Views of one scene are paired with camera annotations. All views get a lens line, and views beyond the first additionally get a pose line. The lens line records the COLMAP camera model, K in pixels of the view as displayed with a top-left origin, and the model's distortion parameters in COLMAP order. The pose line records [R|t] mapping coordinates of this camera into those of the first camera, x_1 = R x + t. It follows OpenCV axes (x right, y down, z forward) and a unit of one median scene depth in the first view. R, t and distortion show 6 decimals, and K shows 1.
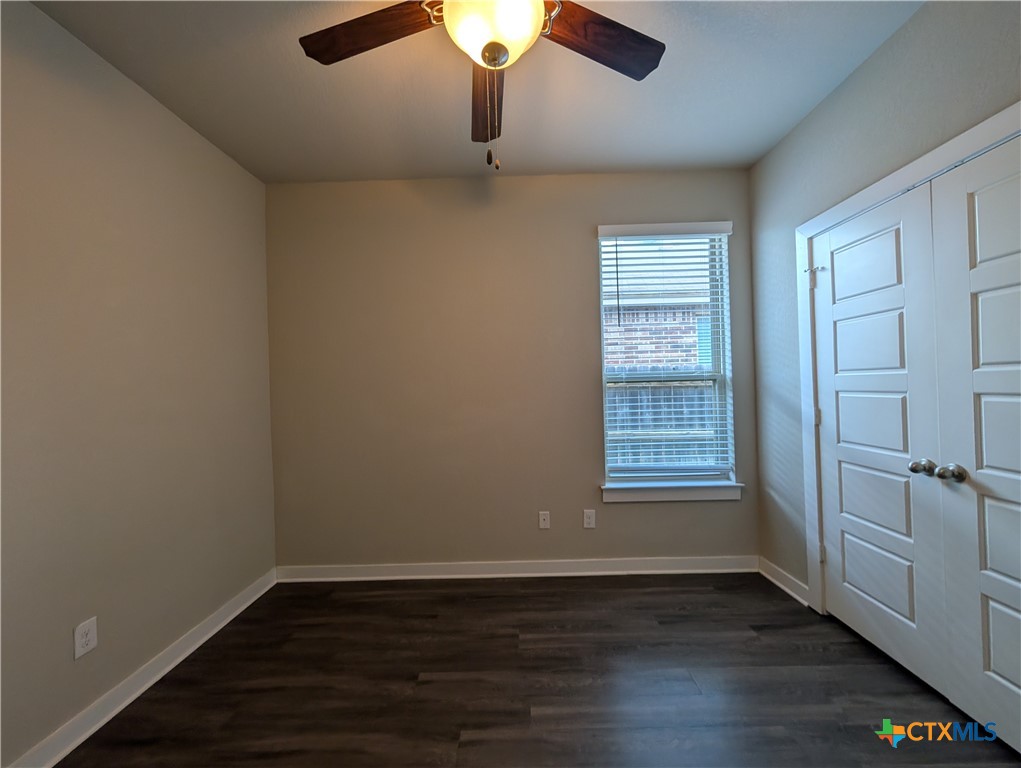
lens RADIAL K [[389.0, 0, 499.3], [0, 389.0, 385.7], [0, 0, 1]] dist [0.000688, 0.000059]
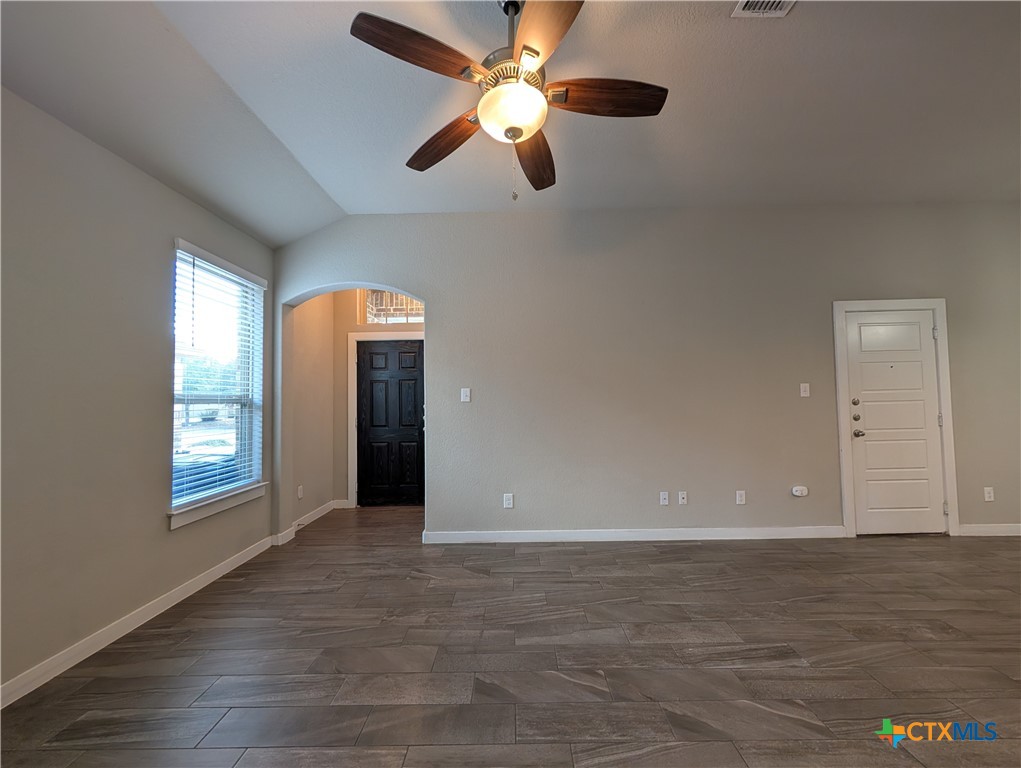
lens RADIAL K [[386.4, 0, 512.4], [0, 386.4, 385.1], [0, 0, 1]] dist [0.000586, 0.000170]
pose [[-0.011248, 0.073378, 0.997241, -0.655392], [0.018289, 0.997152, -0.073166, 0.031583], [-0.999769, 0.017415, -0.012558, 0.208112]]
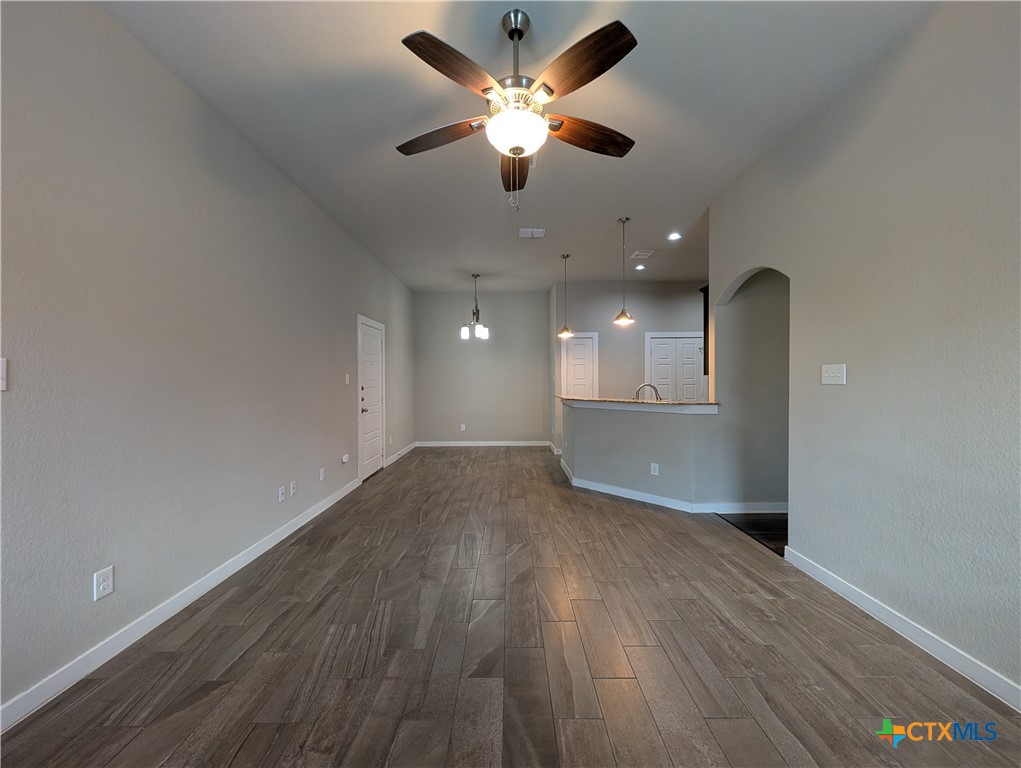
lens RADIAL K [[386.4, 0, 512.4], [0, 386.4, 385.1], [0, 0, 1]] dist [0.000586, 0.000170]
pose [[-0.998955, 0.040092, -0.021961, -0.043932], [0.039789, 0.999109, 0.014072, 0.001694], [0.022506, 0.013183, -0.999660, 0.884137]]
